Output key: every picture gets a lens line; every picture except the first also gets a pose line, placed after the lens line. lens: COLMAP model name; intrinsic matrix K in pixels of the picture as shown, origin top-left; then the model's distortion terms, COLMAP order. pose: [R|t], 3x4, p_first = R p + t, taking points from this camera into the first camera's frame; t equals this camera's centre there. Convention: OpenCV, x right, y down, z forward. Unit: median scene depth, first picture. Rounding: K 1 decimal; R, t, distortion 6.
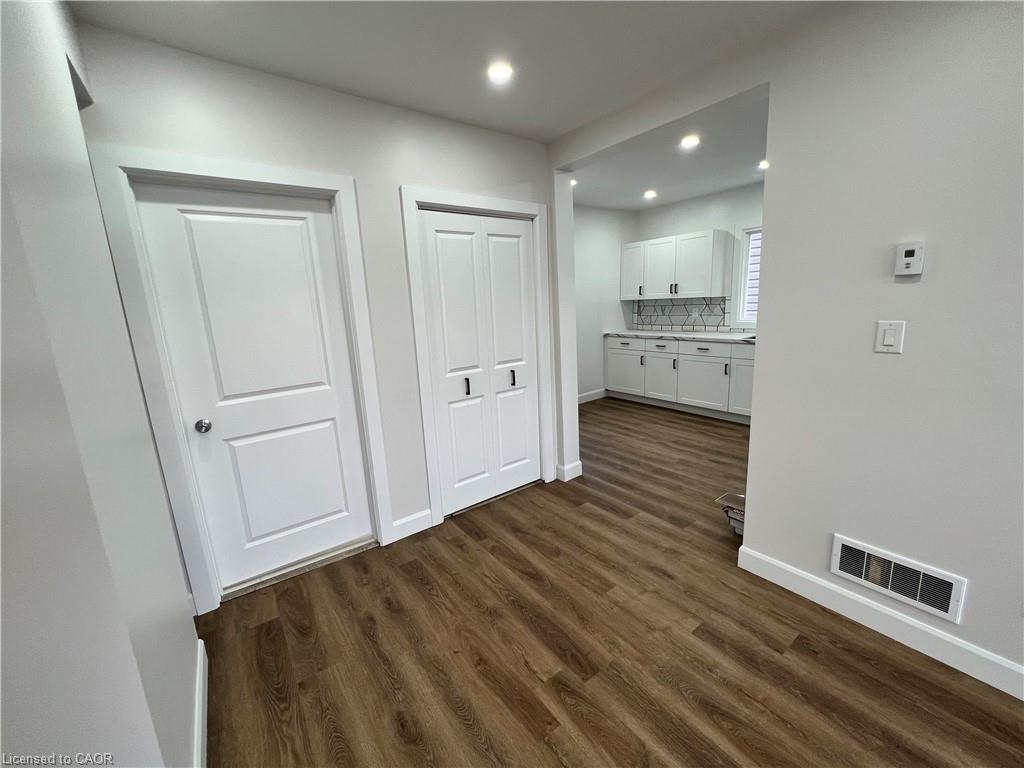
lens RADIAL K [[411.5, 0, 508.6], [0, 411.5, 381.9], [0, 0, 1]] dist [0.001383, 0.000067]
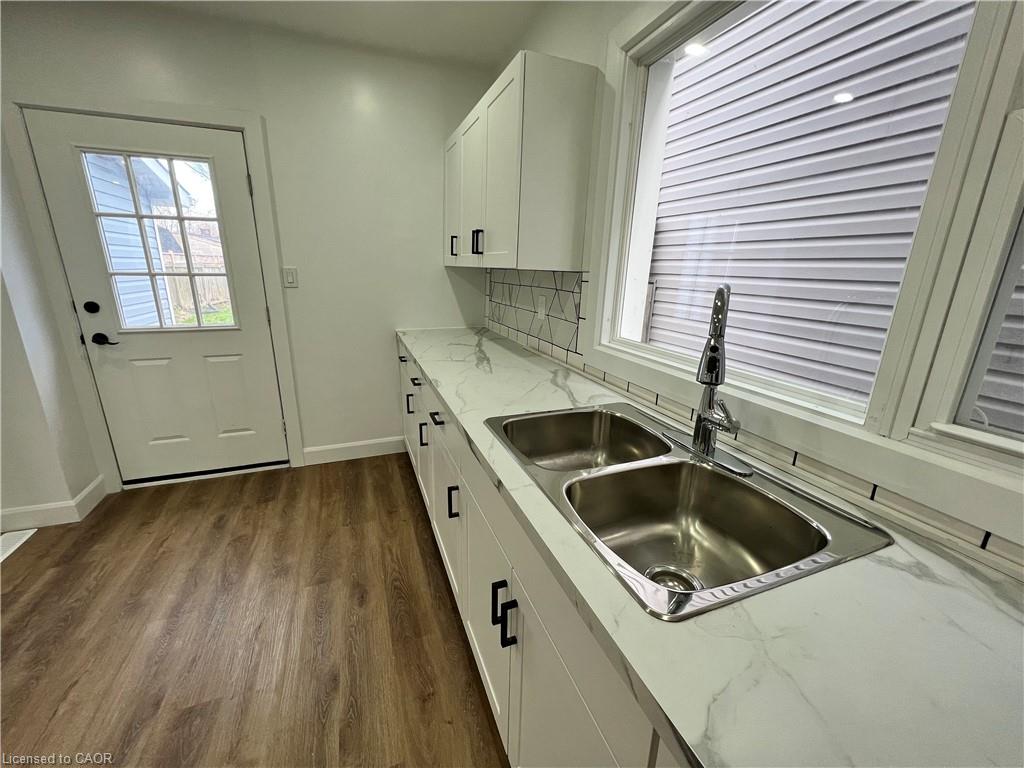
lens RADIAL K [[411.5, 0, 507.2], [0, 411.5, 382.5], [0, 0, 1]] dist [0.001383, 0.000067]
pose [[0.959415, 0.143148, -0.242962, 0.546107], [-0.122306, 0.987555, 0.098879, -0.135911], [0.254093, -0.065150, 0.964983, 0.618017]]
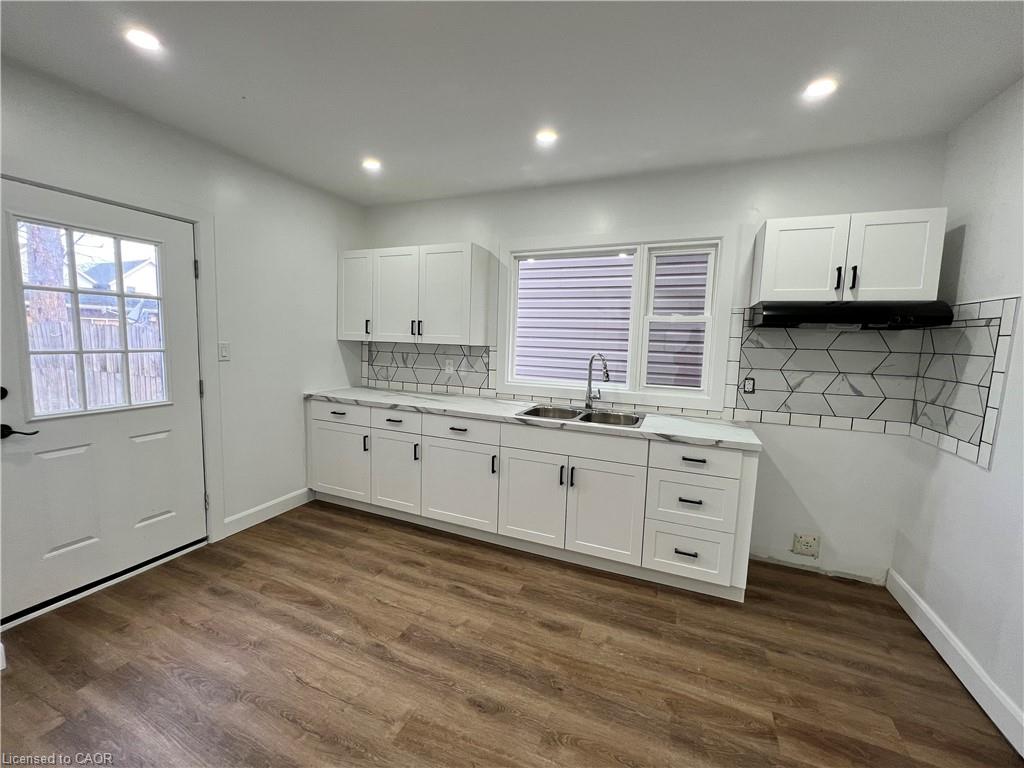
lens RADIAL K [[411.5, 0, 508.6], [0, 411.5, 382.3], [0, 0, 1]] dist [0.001383, 0.000067]
pose [[0.858515, 0.024526, 0.512202, 0.202406], [0.025019, 0.995663, -0.089610, -0.083730], [-0.512178, 0.089747, 0.854178, 0.398415]]
